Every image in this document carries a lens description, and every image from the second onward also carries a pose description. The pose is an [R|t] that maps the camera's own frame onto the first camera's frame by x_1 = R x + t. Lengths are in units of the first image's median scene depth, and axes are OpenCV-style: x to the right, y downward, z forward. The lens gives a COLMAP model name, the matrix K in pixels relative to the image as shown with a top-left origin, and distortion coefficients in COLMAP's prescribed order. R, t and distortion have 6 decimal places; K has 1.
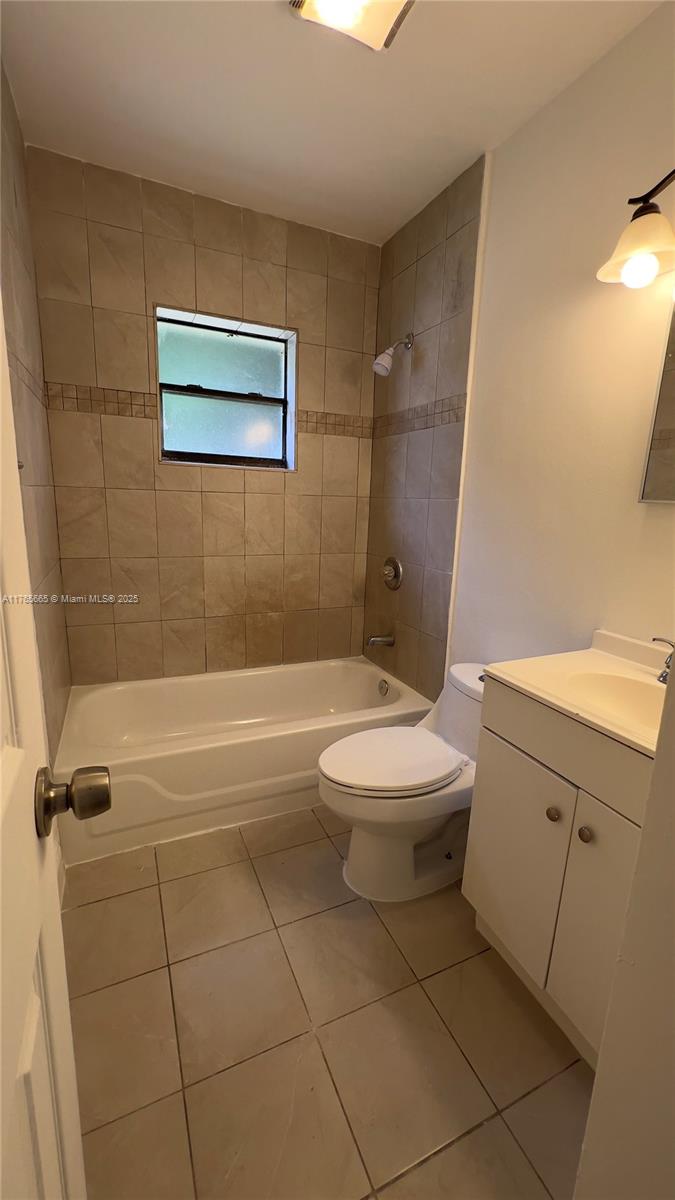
lens RADIAL K [[480.5, 0, 339.3], [0, 480.5, 599.3], [0, 0, 1]] dist [-0.000899, 0.000208]
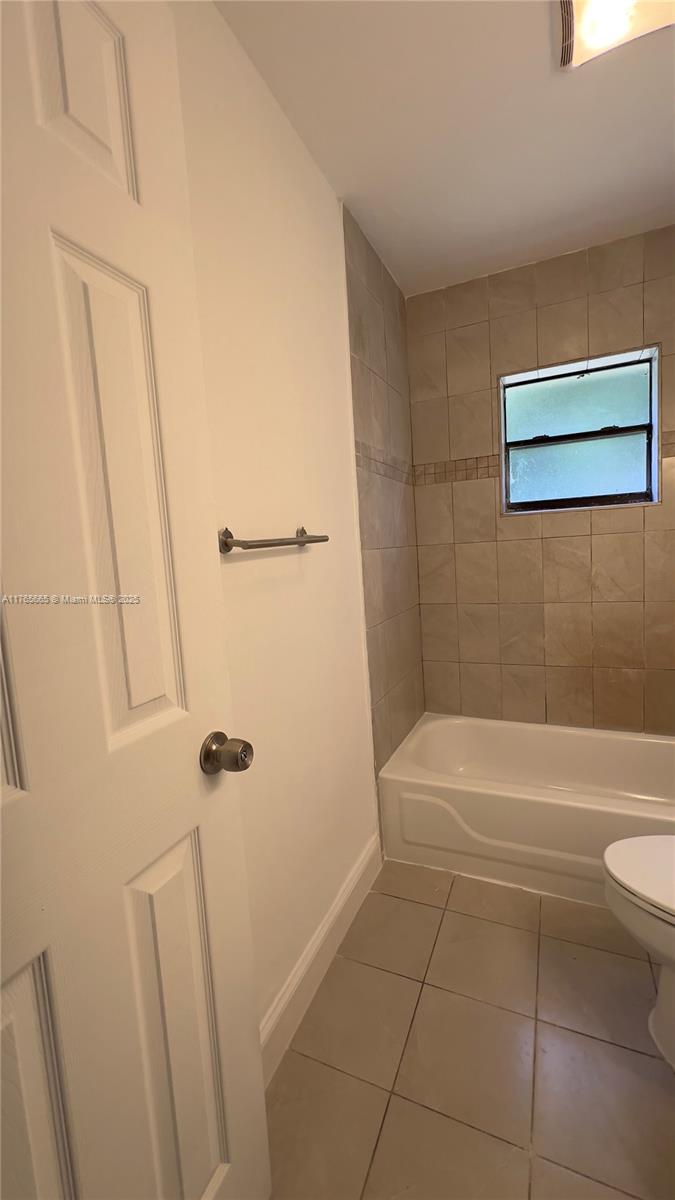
lens RADIAL K [[480.5, 0, 339.3], [0, 480.5, 599.3], [0, 0, 1]] dist [-0.000899, 0.000208]
pose [[0.656988, 0.001393, -0.753900, 0.188552], [-0.073864, 0.995306, -0.062529, -0.004549], [0.750274, 0.096767, 0.654007, 0.044178]]
